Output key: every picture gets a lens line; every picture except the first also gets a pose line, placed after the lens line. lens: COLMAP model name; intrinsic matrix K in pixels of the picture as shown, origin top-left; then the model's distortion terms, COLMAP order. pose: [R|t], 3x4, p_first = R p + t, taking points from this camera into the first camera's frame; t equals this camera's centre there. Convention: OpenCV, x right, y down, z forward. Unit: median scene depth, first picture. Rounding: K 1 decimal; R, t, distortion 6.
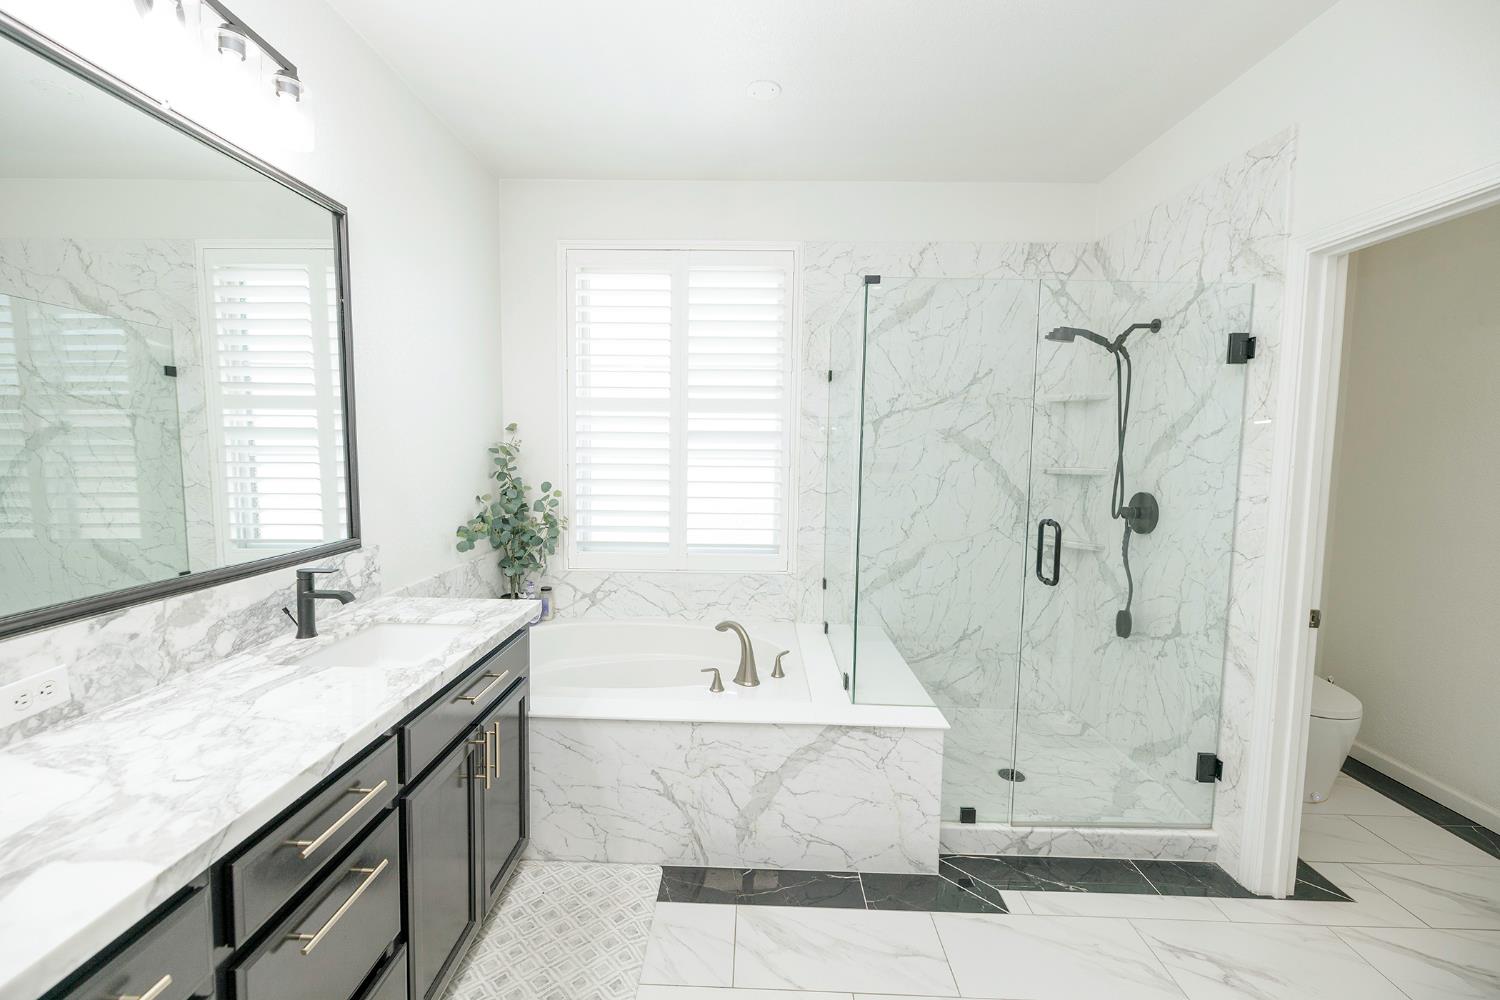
lens RADIAL K [[623.1, 0, 745.3], [0, 623.1, 497.6], [0, 0, 1]] dist [-0.005730, 0.000104]
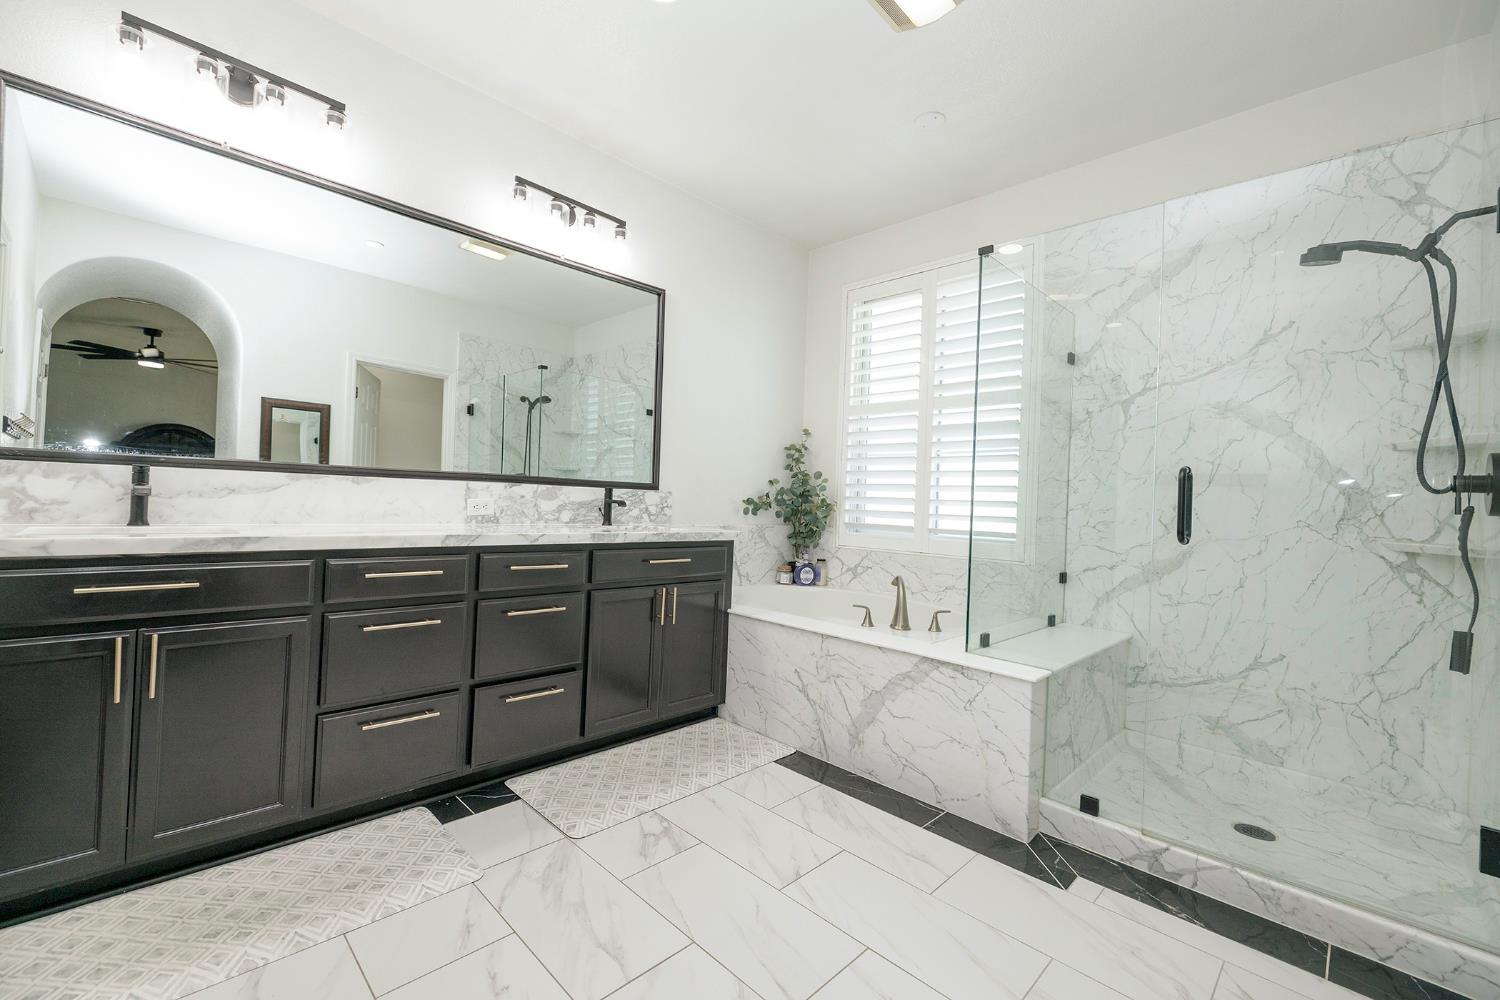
lens RADIAL K [[623.1, 0, 739.0], [0, 623.1, 496.3], [0, 0, 1]] dist [-0.005730, 0.000104]
pose [[0.721566, 0.009686, -0.692278, 0.612849], [-0.083322, 0.993850, -0.072942, 0.181723], [0.687314, 0.110314, 0.717935, -0.027875]]
